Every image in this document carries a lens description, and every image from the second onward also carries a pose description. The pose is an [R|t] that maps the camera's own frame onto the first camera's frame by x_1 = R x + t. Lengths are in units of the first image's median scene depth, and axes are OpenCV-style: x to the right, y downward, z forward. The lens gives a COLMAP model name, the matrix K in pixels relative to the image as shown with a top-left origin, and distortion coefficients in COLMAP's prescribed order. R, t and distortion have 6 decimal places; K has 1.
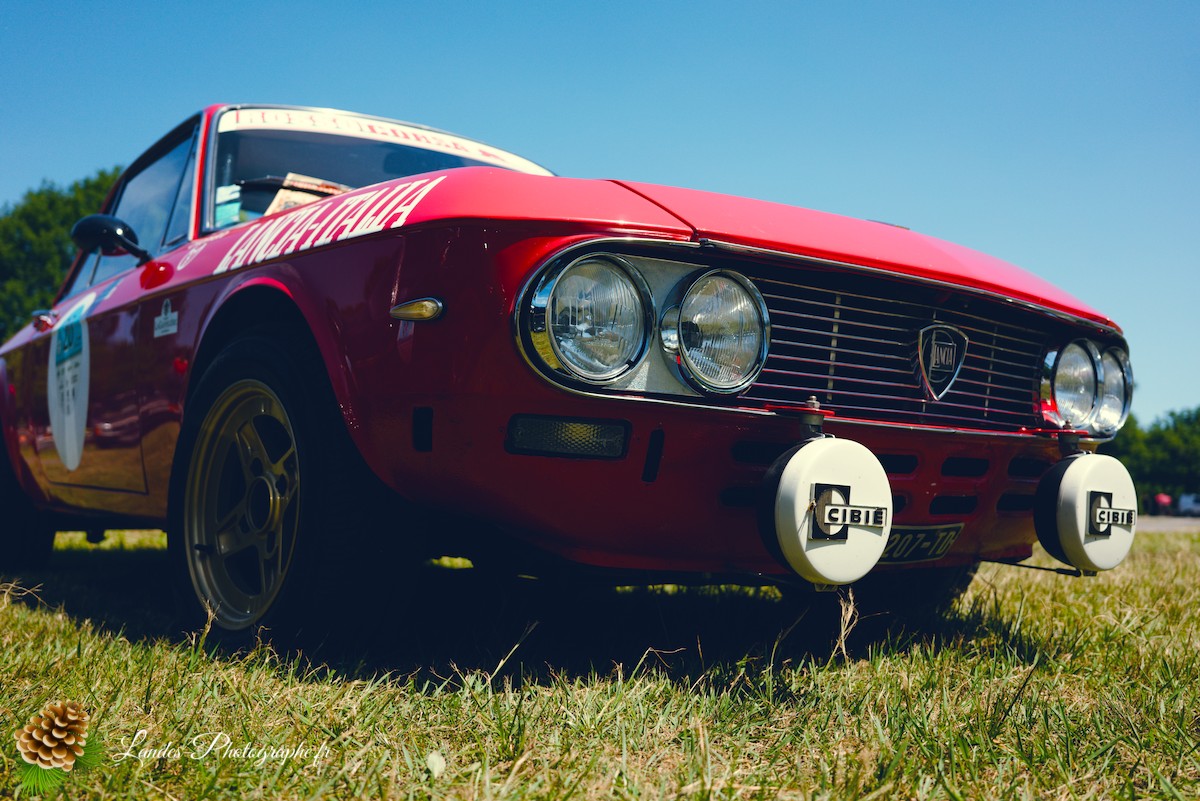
lens RADIAL K [[1170.1, 0, 600.5], [0, 1170.1, 397.0], [0, 0, 1]] dist [-0.001523, 0.000000]
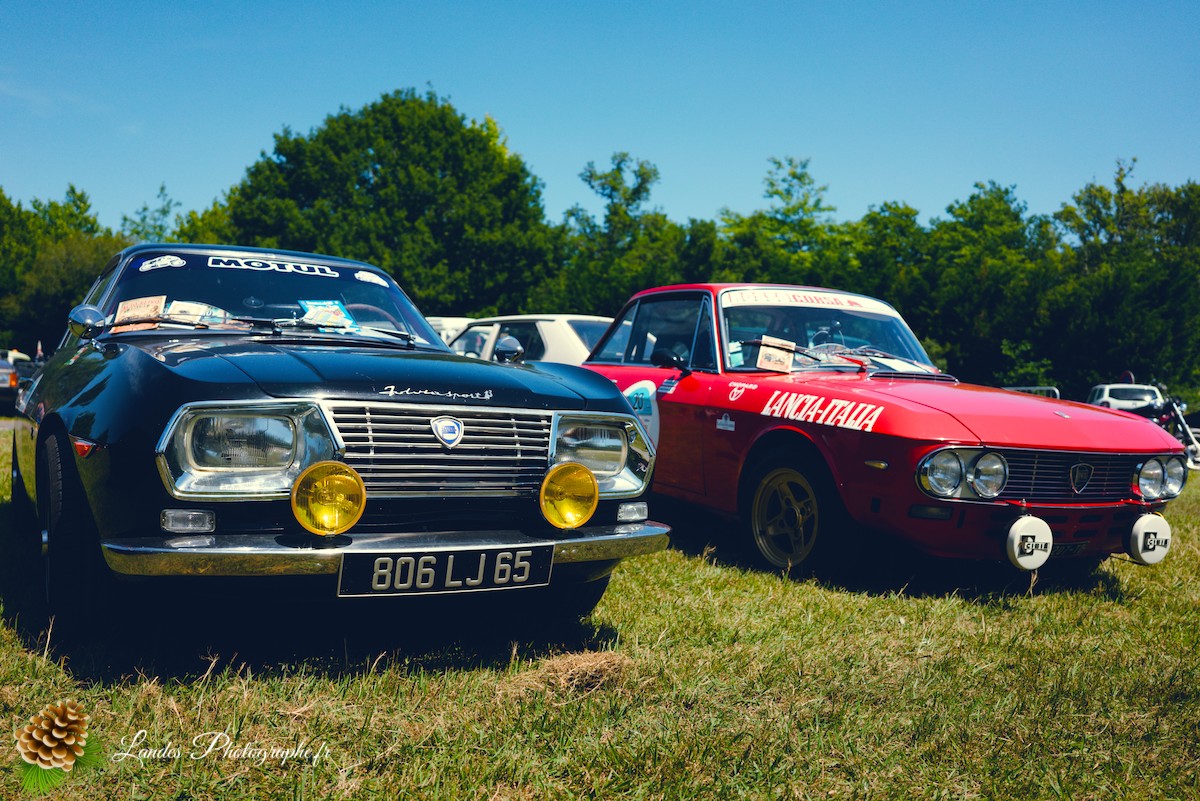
lens RADIAL K [[1170.1, 0, 596.6], [0, 1170.1, 404.0], [0, 0, 1]] dist [-0.001523, 0.000000]
pose [[0.981137, 0.035669, -0.189994, -0.267425], [-0.016251, 0.994570, 0.102795, -0.459557], [0.192629, -0.097768, 0.976389, -1.720073]]
